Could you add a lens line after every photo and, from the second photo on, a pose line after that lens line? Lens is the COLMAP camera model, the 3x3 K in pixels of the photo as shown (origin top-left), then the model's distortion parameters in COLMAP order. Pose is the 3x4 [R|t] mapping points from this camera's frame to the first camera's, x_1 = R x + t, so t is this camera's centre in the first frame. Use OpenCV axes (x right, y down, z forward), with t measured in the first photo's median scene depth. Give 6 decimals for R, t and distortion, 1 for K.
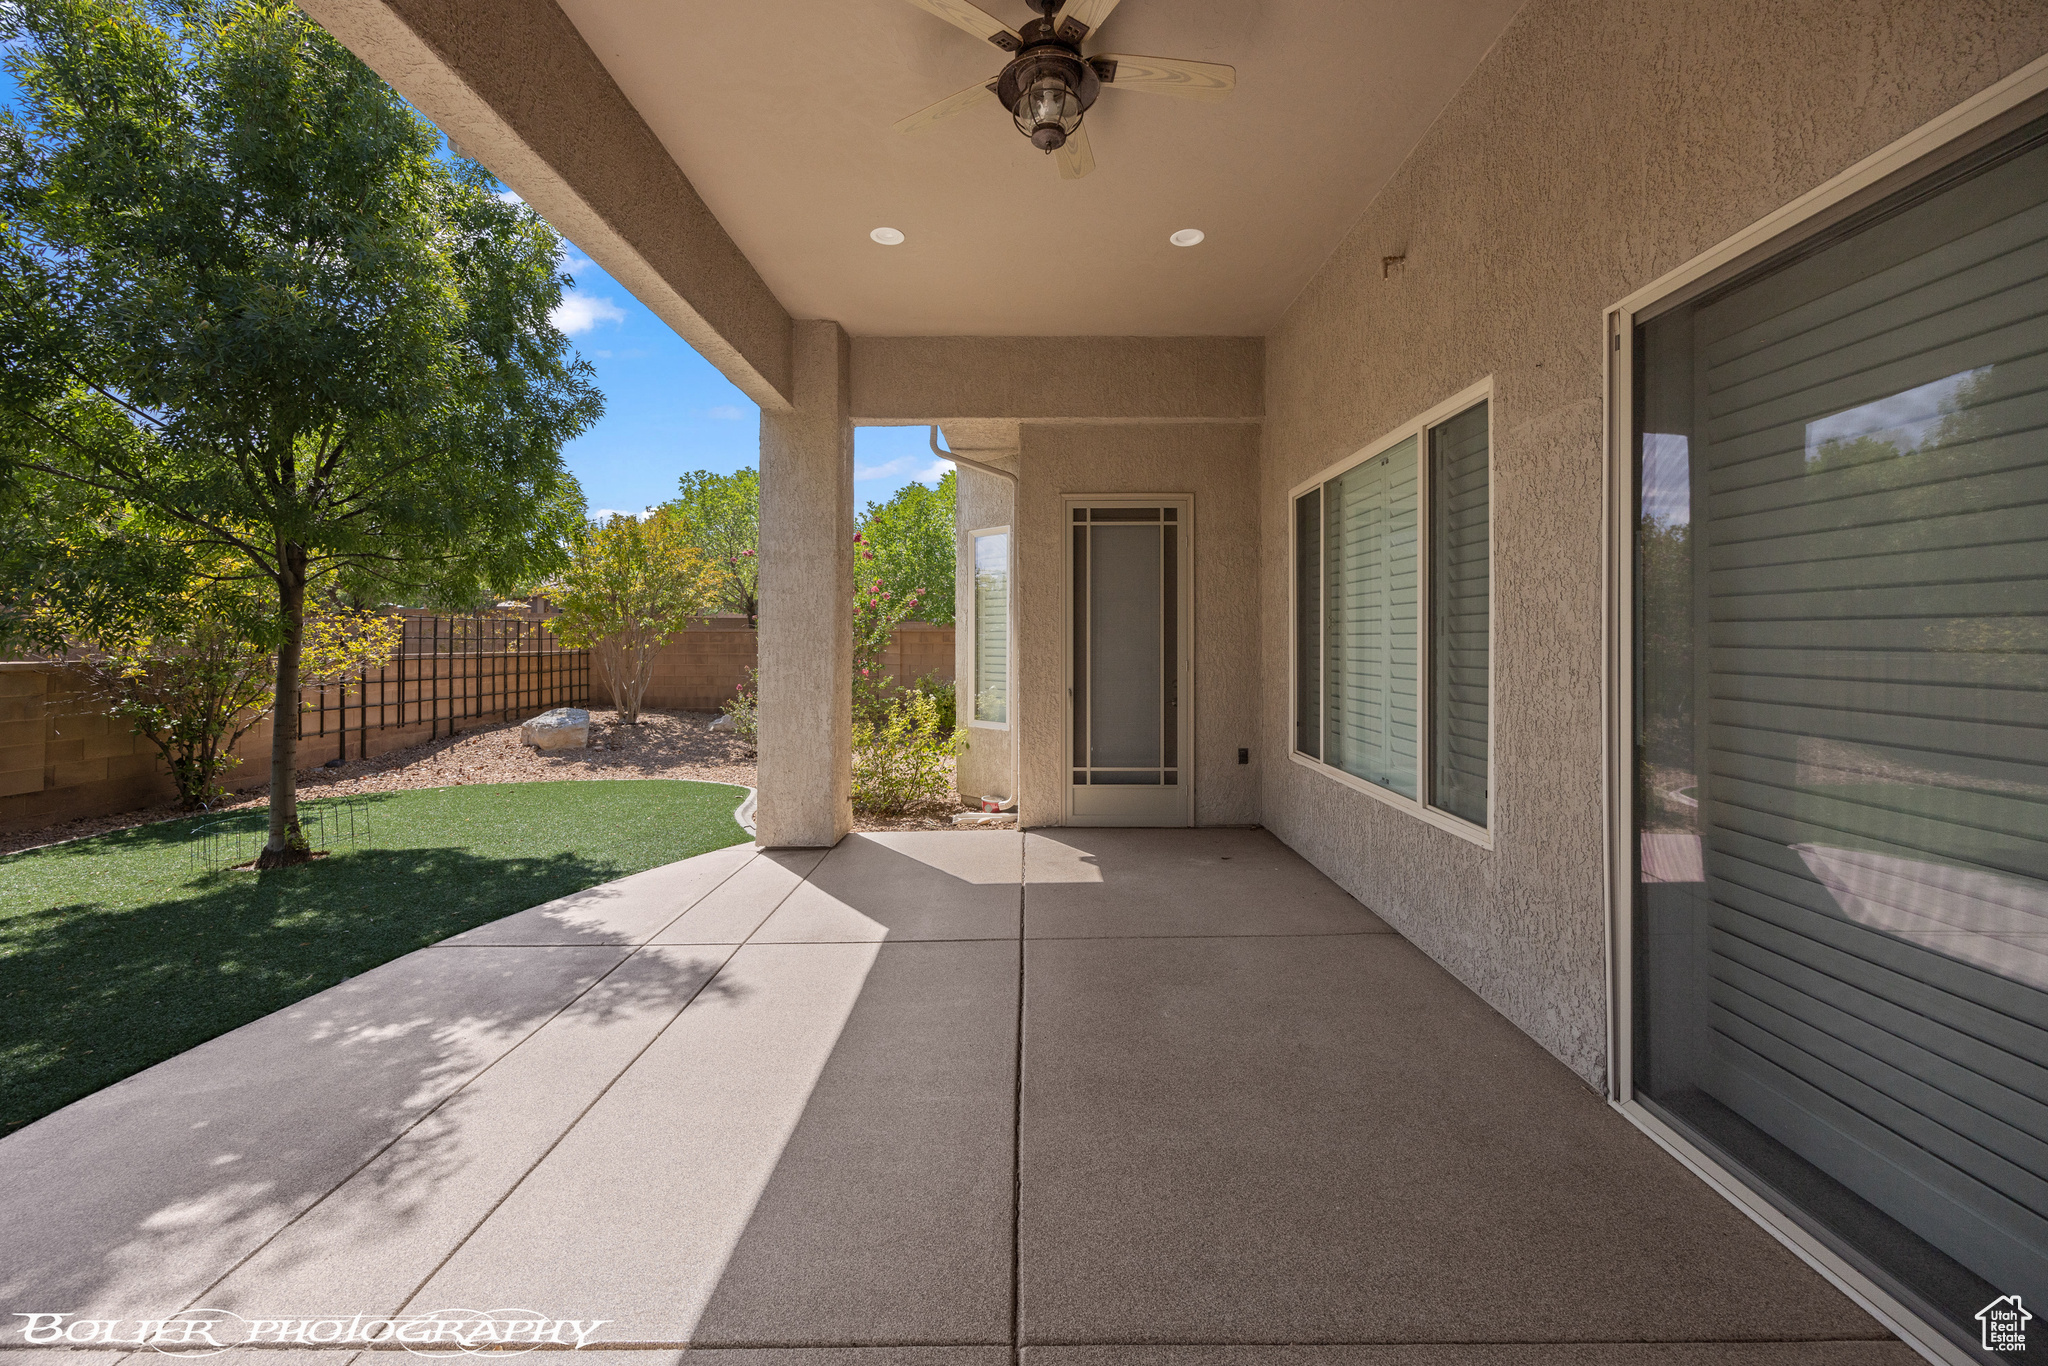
lens RADIAL K [[807.1, 0, 1023.5], [0, 807.1, 632.5], [0, 0, 1]] dist [0.000528, 0.001259]
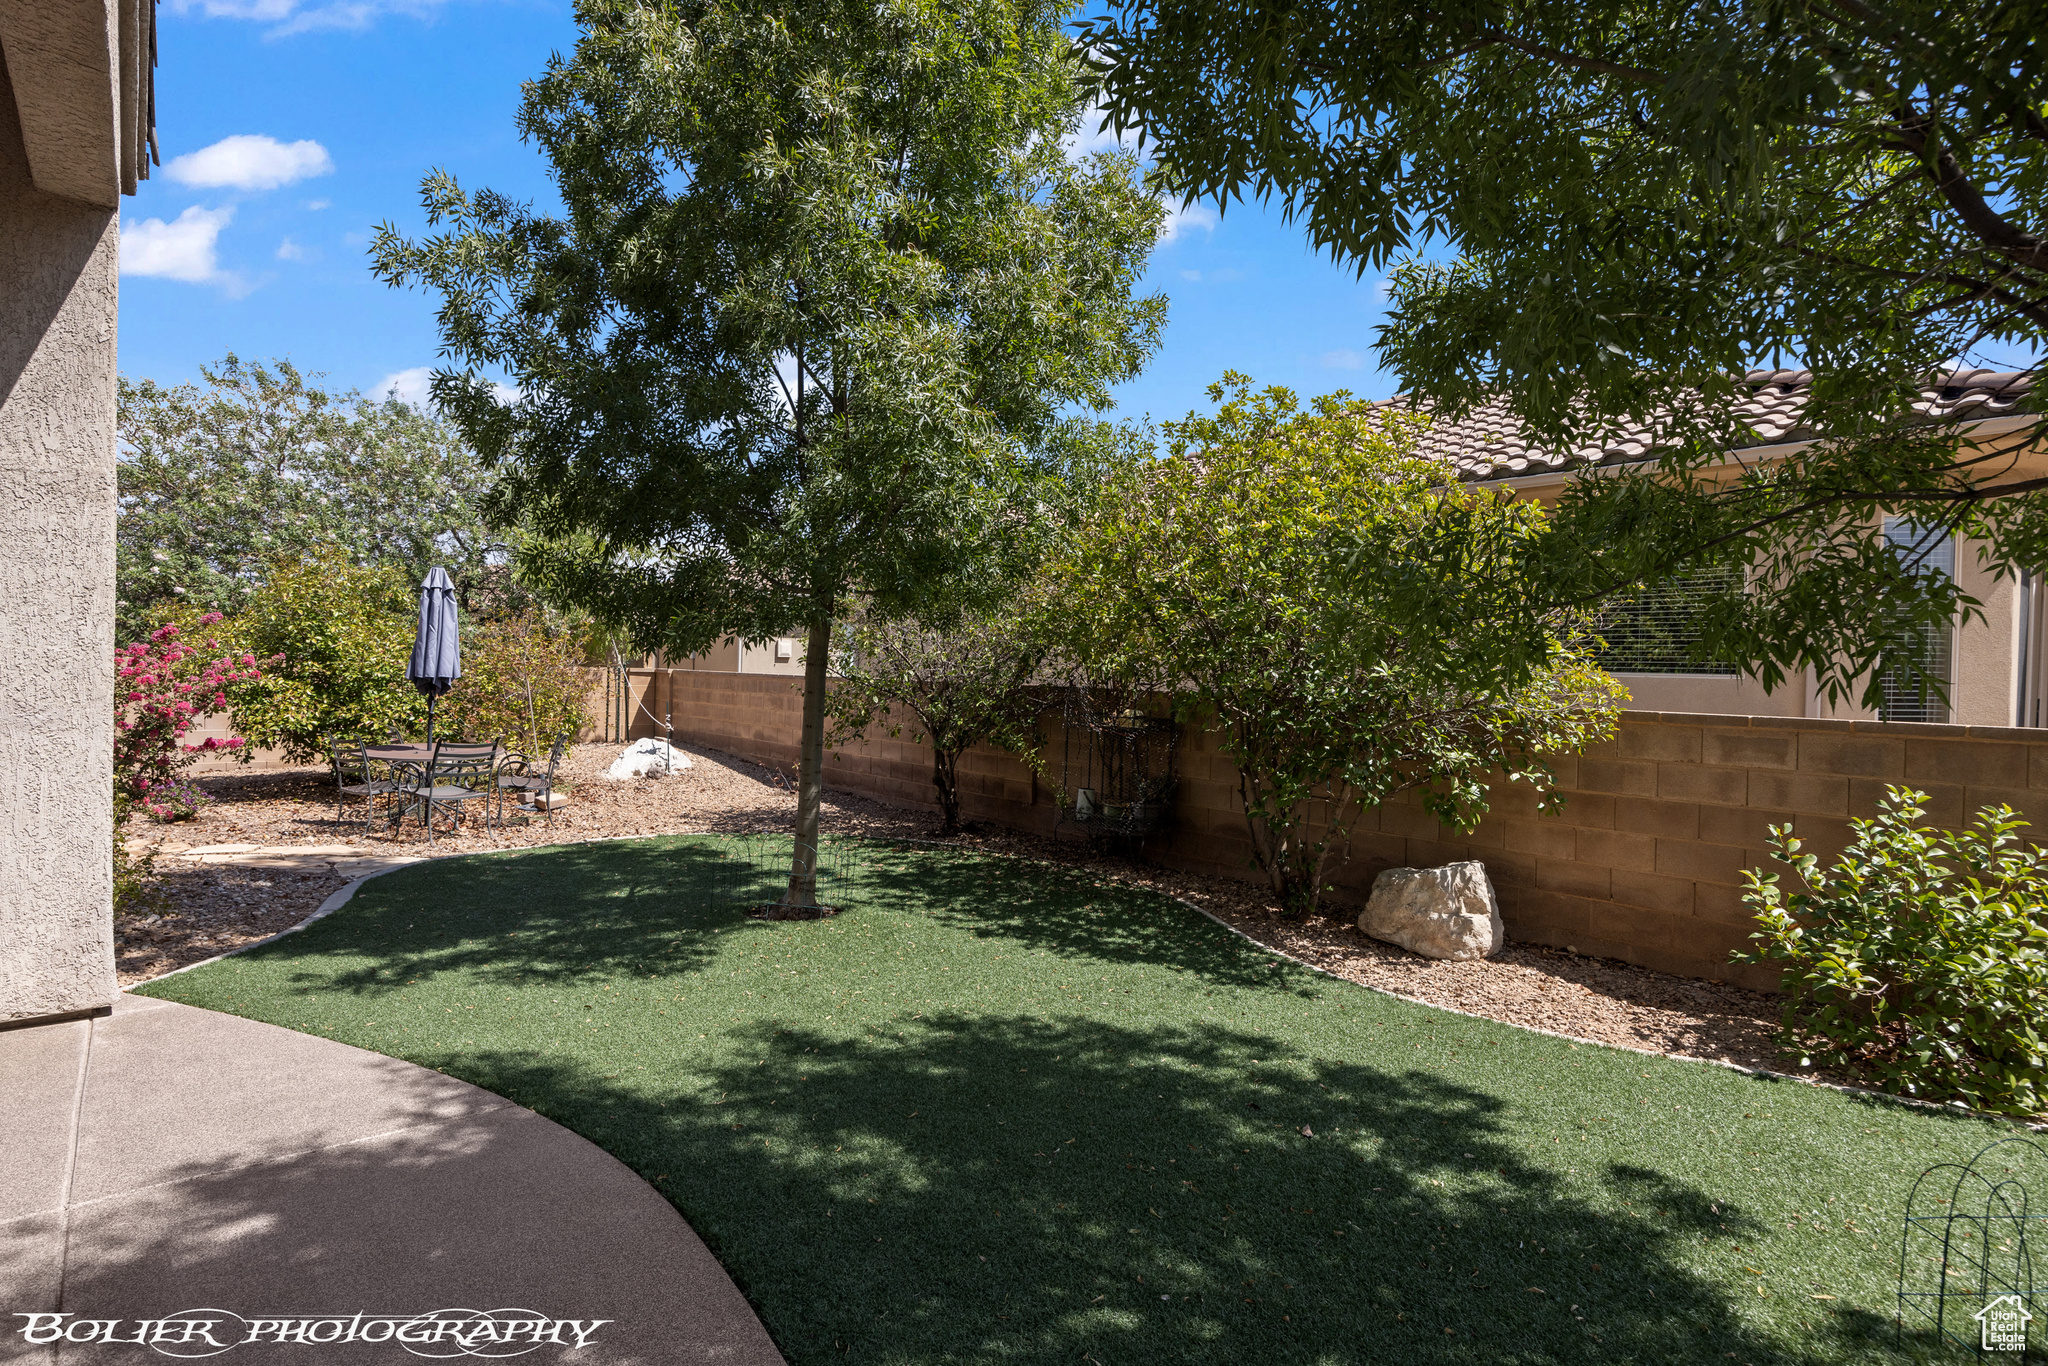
lens RADIAL K [[1037.0, 0, 1017.8], [0, 1037.0, 687.2], [0, 0, 1]] dist [0.012319, -0.001154]
pose [[-0.761031, -0.010206, -0.648635, -0.317513], [-0.021012, 0.999739, 0.008922, 0.015097], [0.648375, 0.020419, -0.761047, 0.867628]]
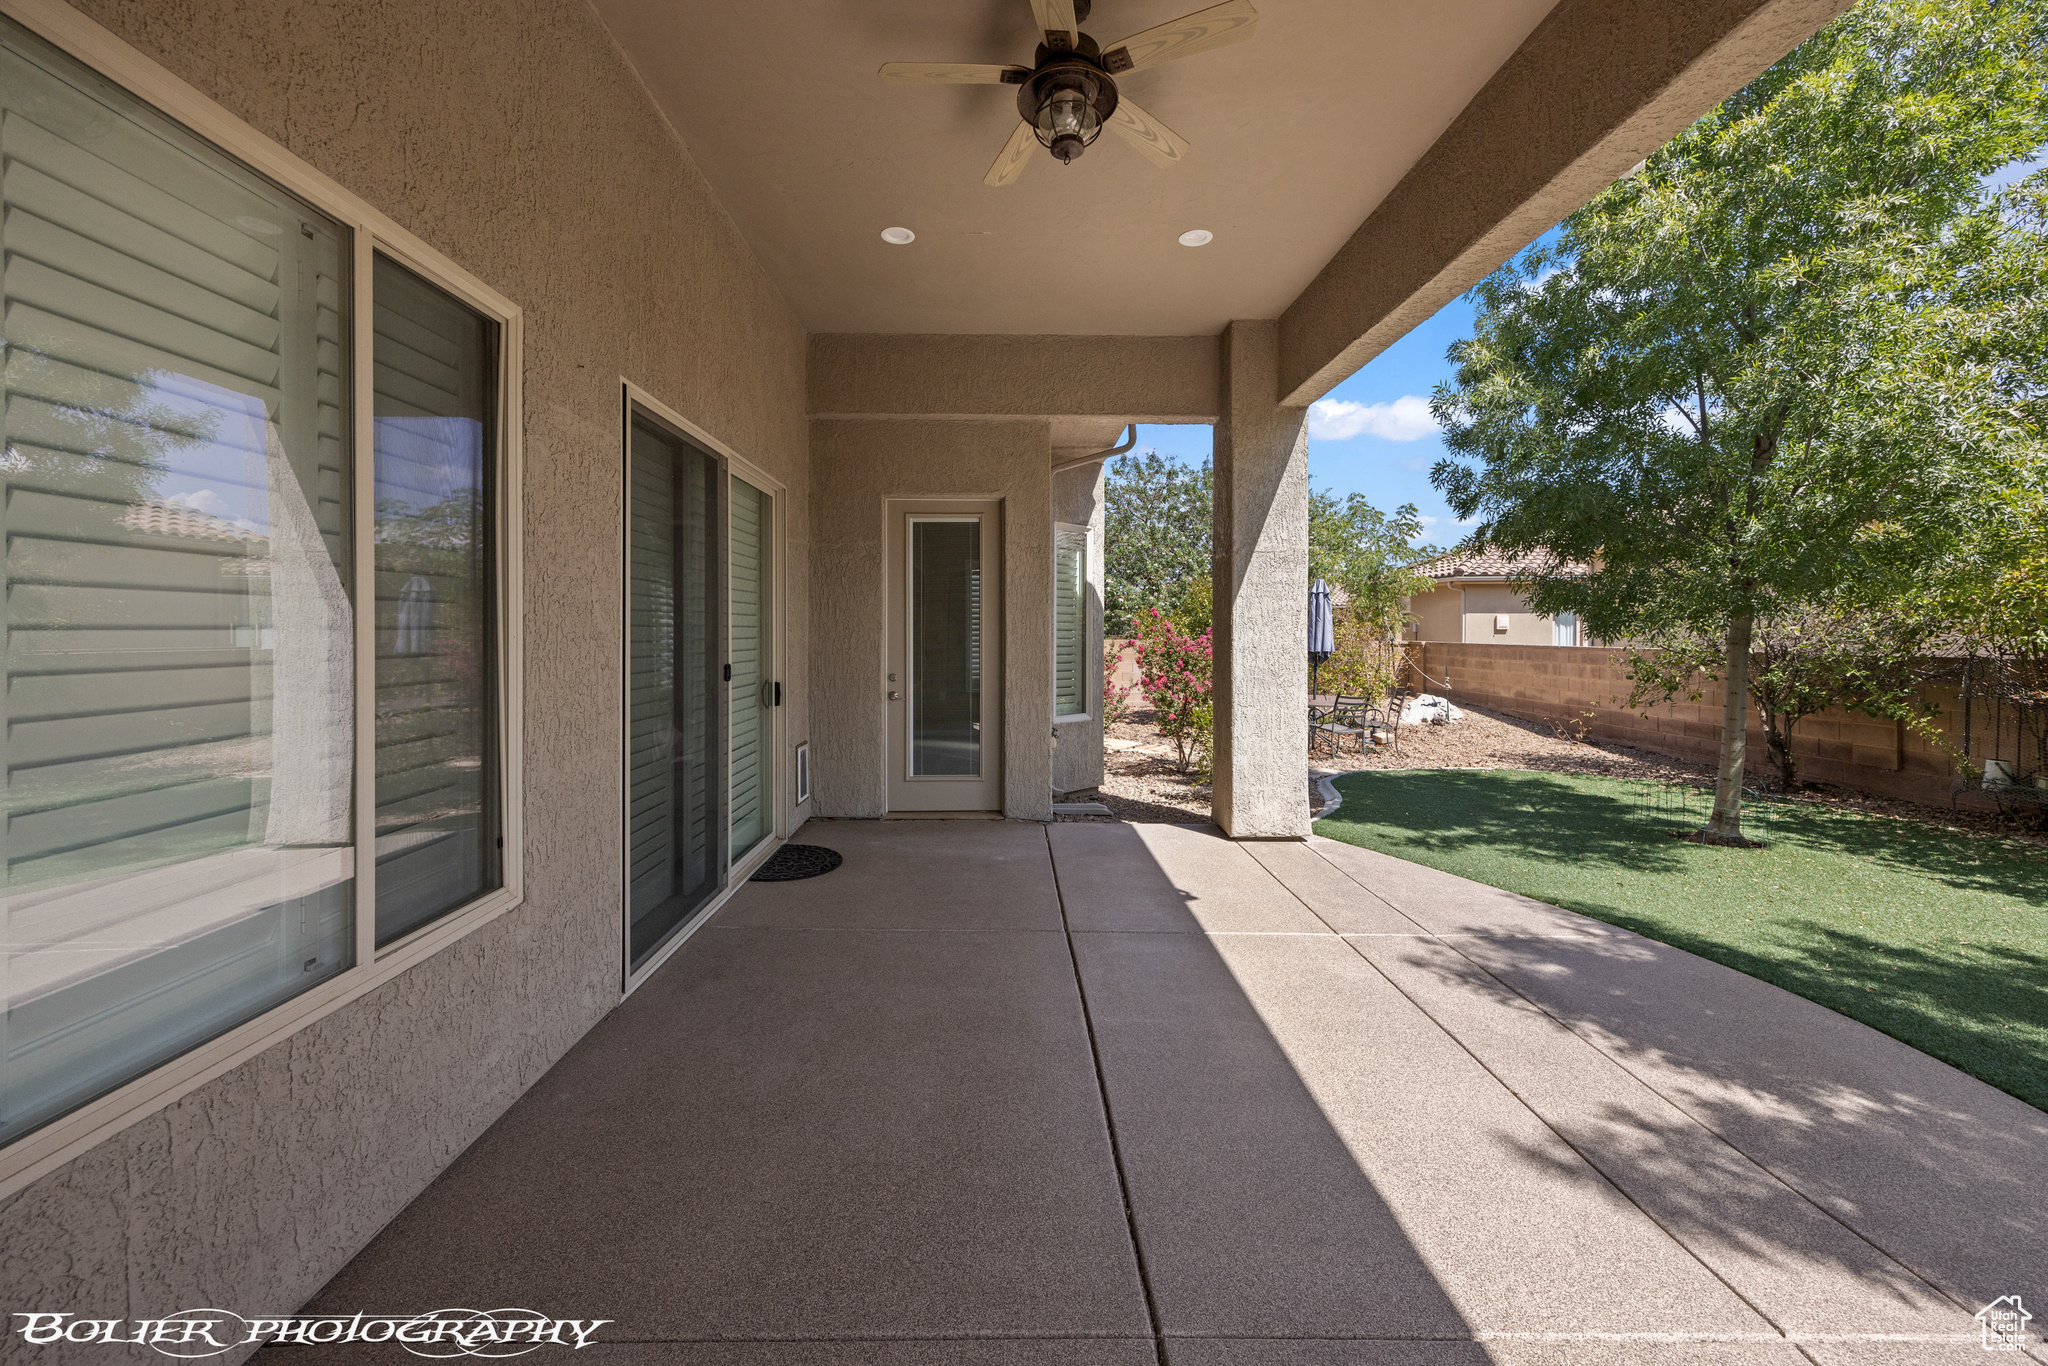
lens RADIAL K [[807.1, 0, 1007.4], [0, 807.1, 633.5], [0, 0, 1]] dist [0.000528, 0.001259]
pose [[-0.999801, -0.005378, -0.019191, 0.058378], [-0.005309, 0.999979, -0.003607, 0.003172], [0.019210, -0.003505, -0.999809, 0.931442]]
